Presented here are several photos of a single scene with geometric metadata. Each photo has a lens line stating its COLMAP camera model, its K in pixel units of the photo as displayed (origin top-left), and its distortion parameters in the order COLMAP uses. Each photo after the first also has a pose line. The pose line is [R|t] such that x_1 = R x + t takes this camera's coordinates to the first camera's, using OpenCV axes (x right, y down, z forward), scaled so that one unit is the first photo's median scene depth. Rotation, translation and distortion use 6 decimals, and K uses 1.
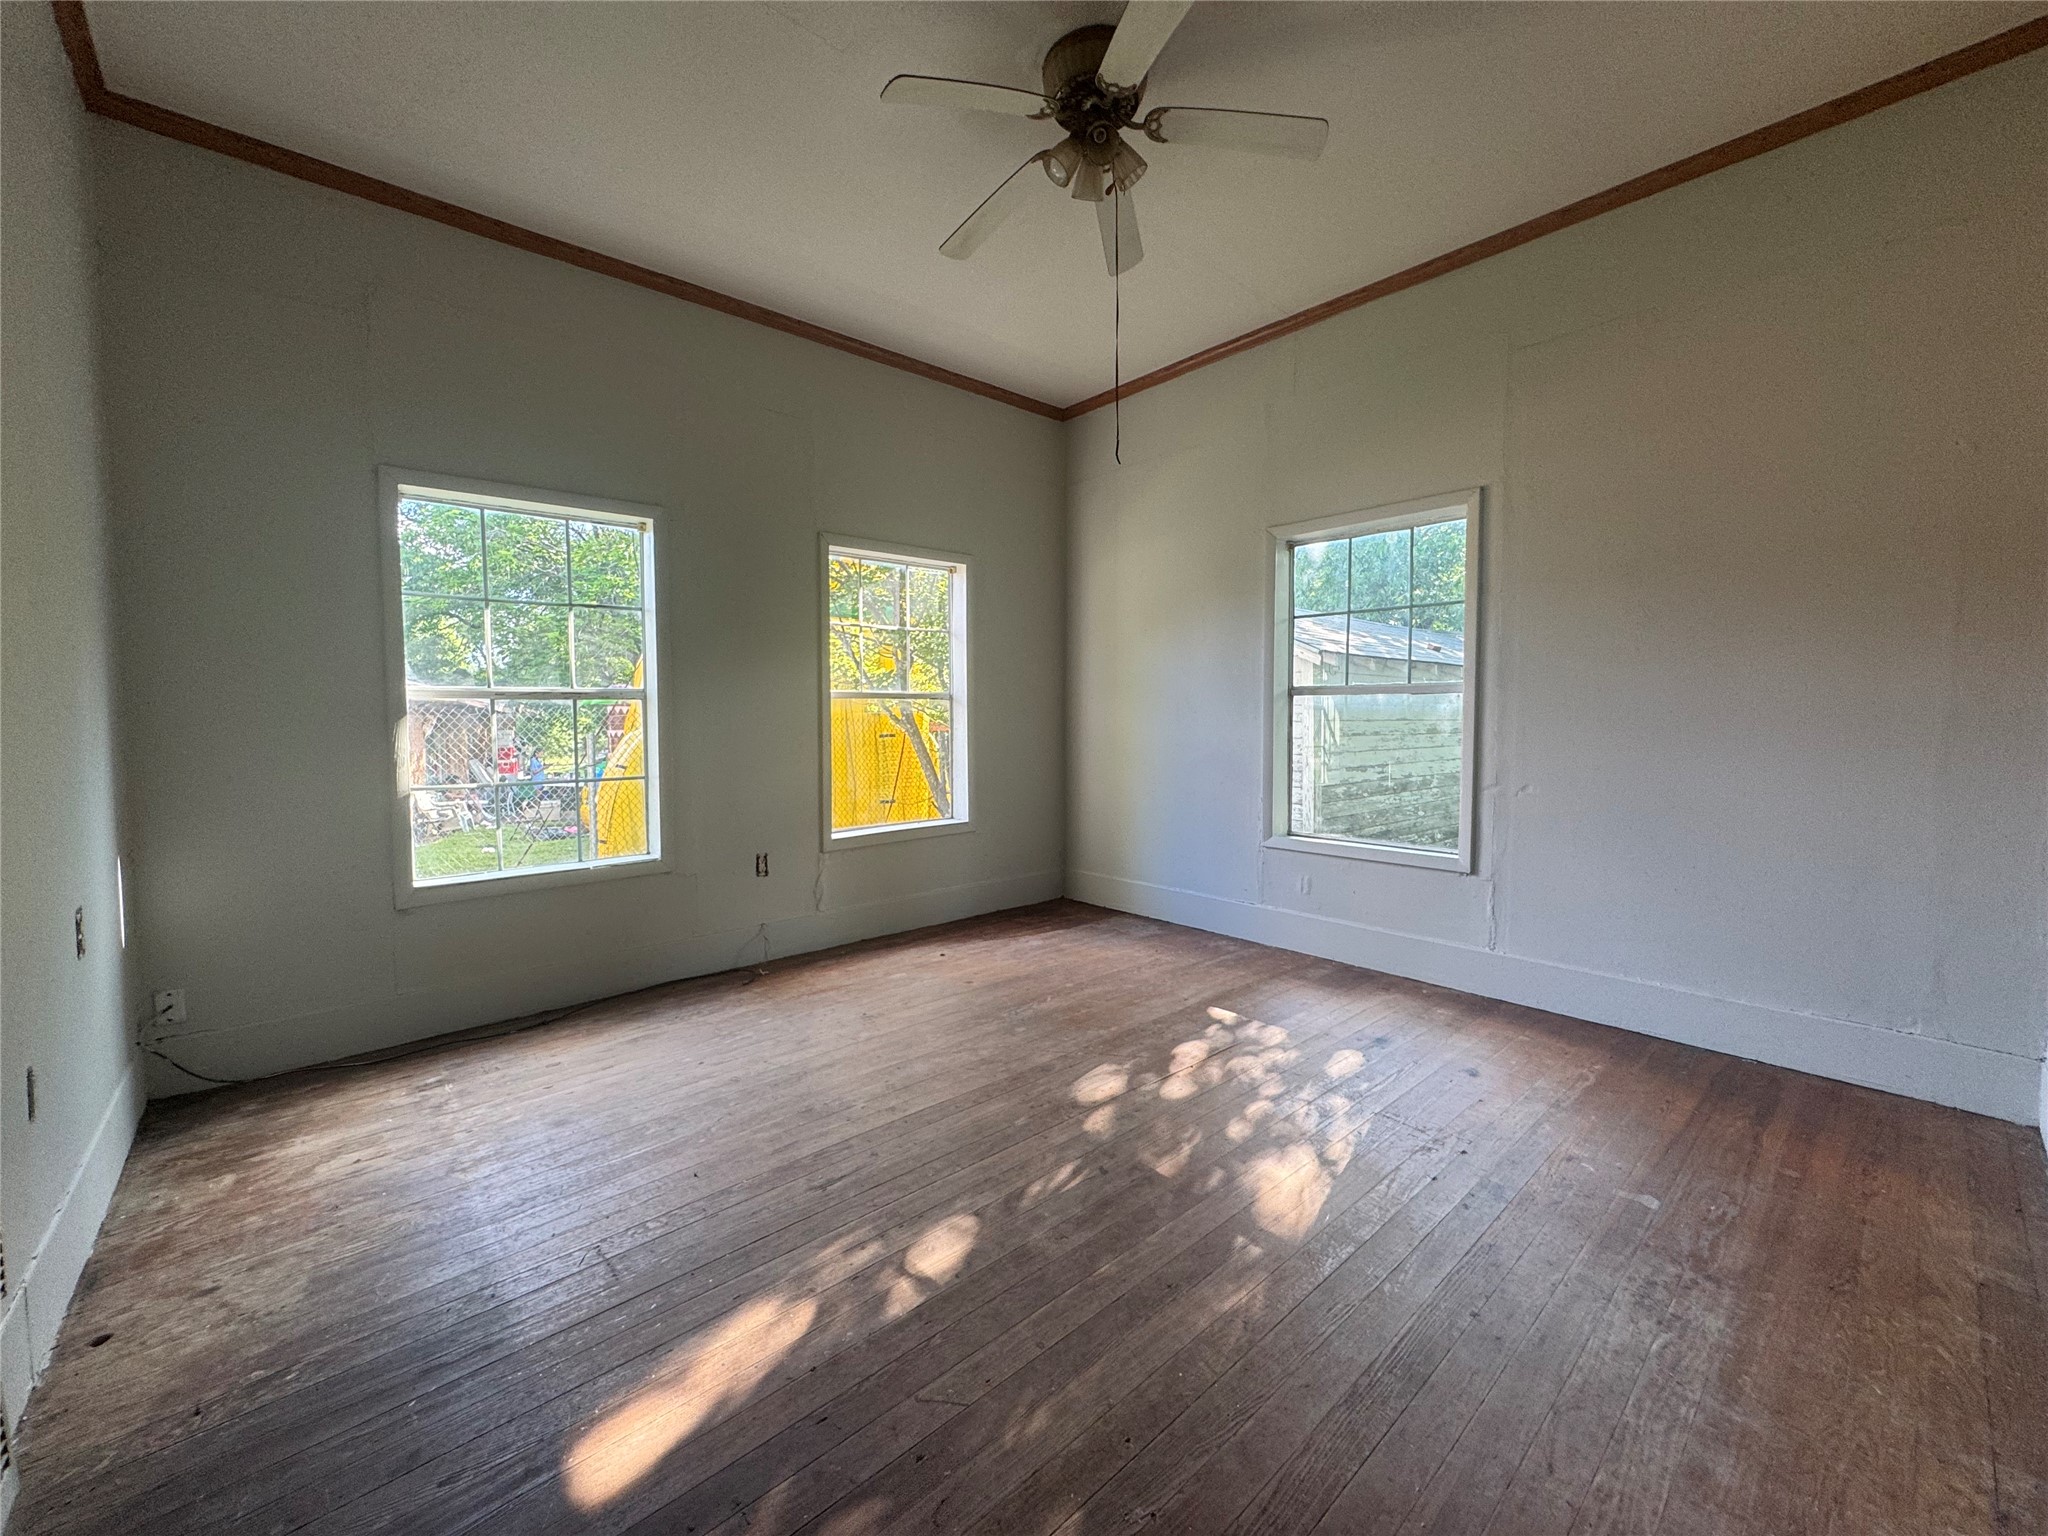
lens RADIAL K [[822.8, 0, 1015.2], [0, 822.8, 761.5], [0, 0, 1]] dist [0.001373, 0.000181]
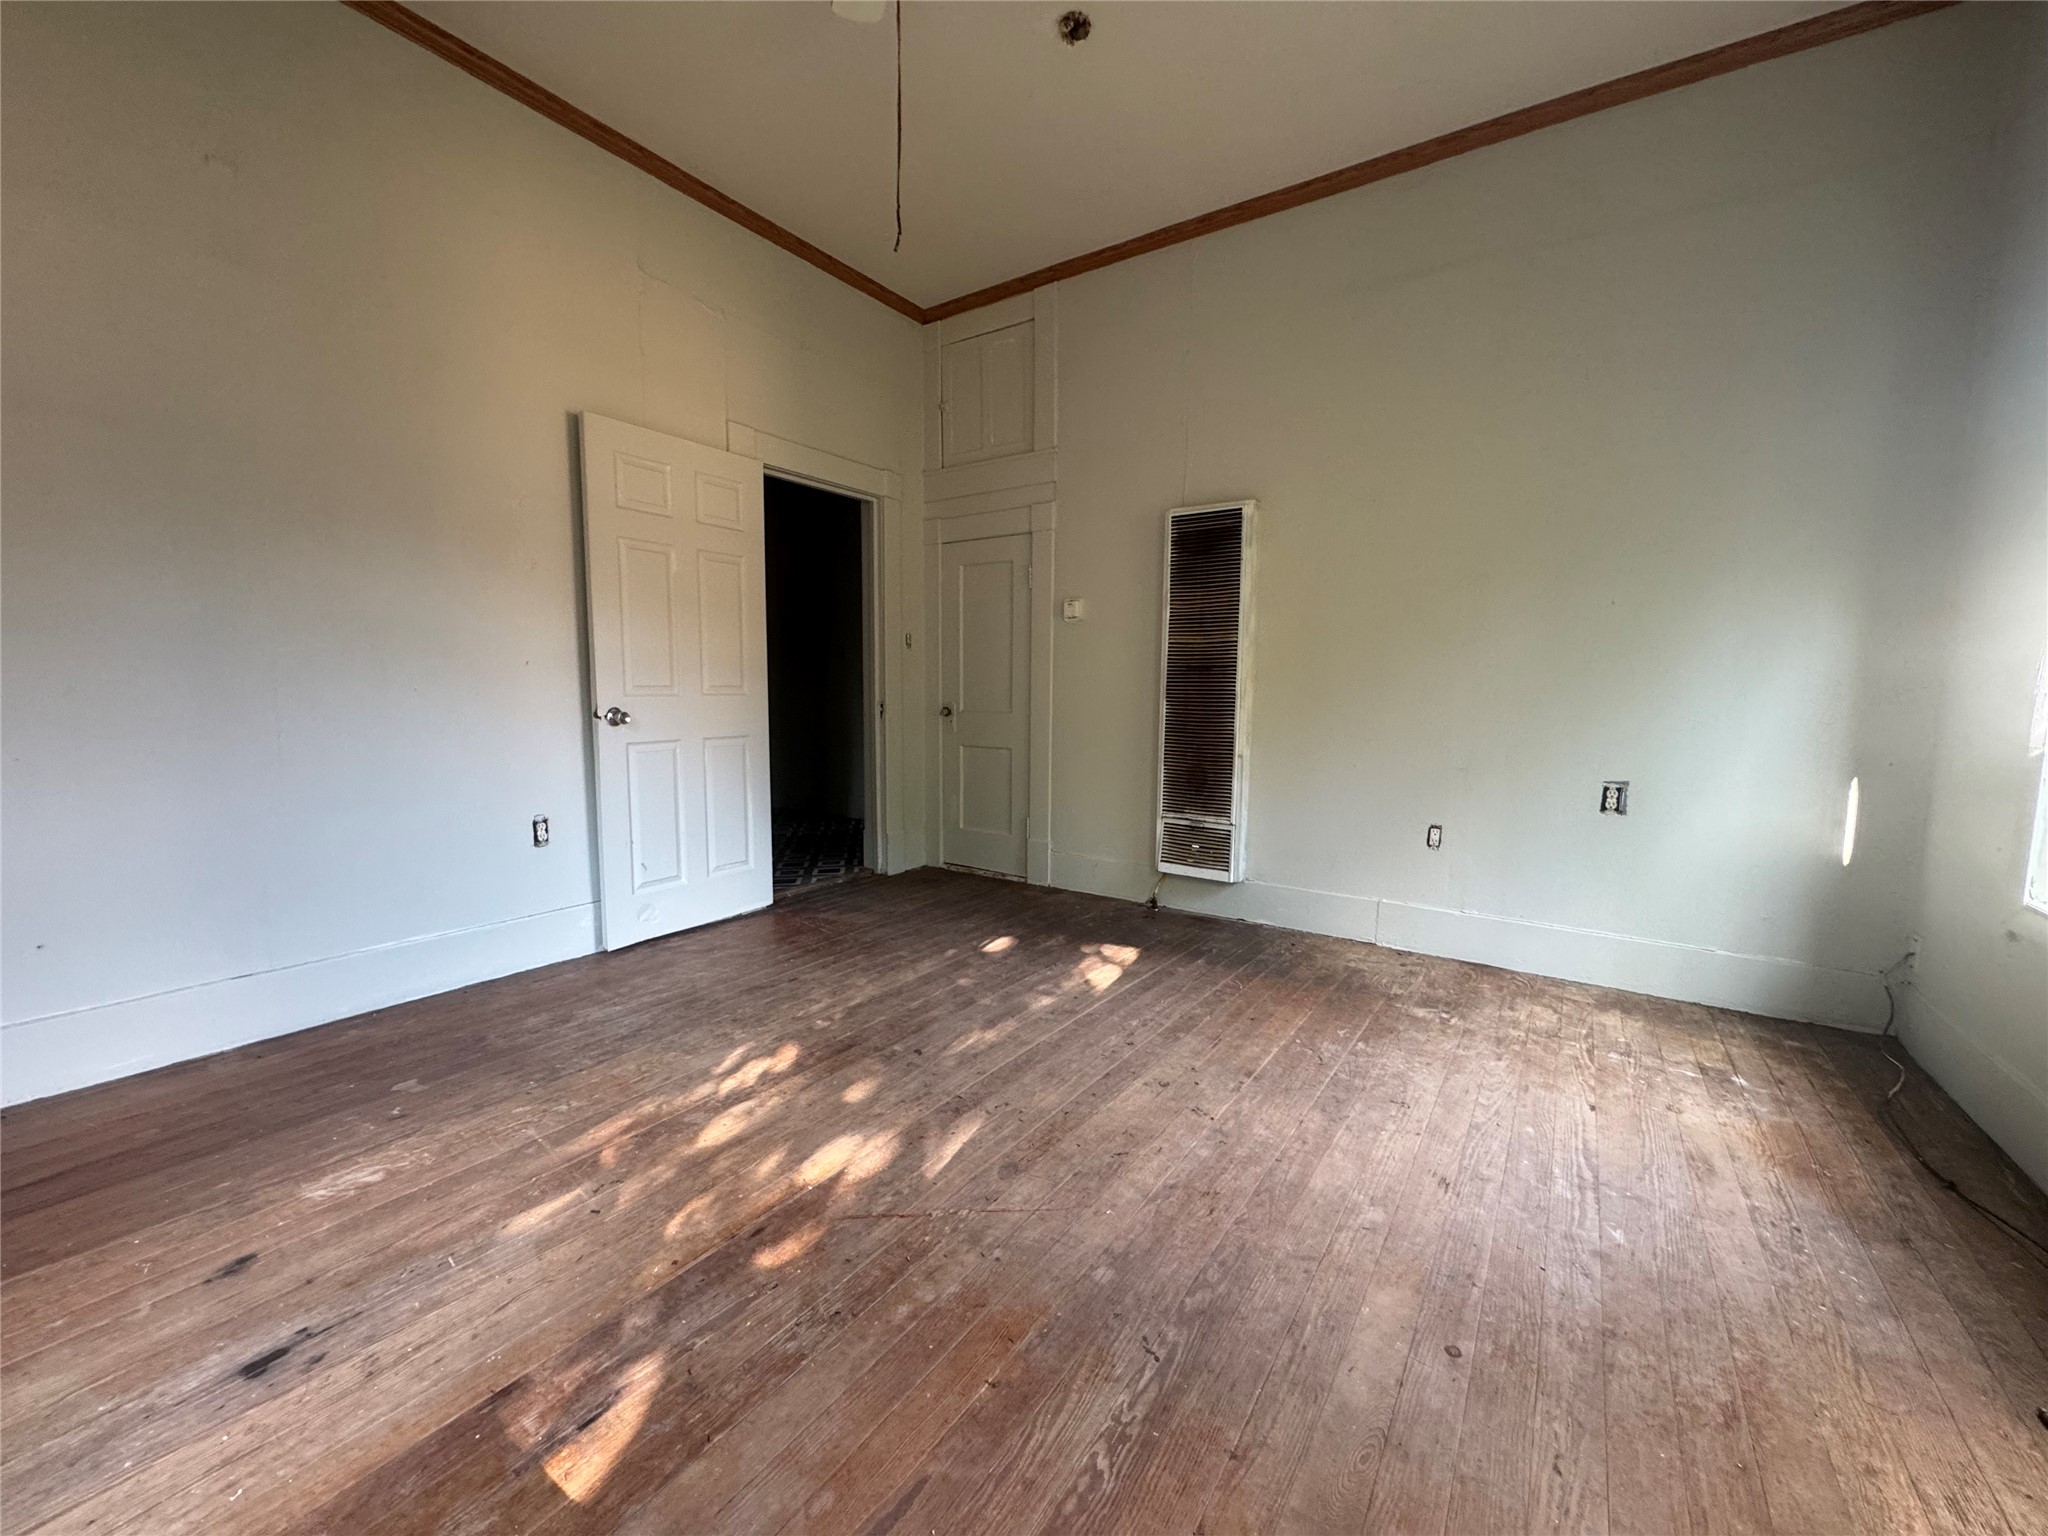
lens RADIAL K [[822.8, 0, 1023.8], [0, 822.8, 772.7], [0, 0, 1]] dist [0.001373, 0.000181]
pose [[-0.969366, 0.021146, -0.244709, 0.190214], [-0.016967, 0.988142, 0.152603, -0.031962], [0.245034, 0.152080, -0.957512, 1.671471]]
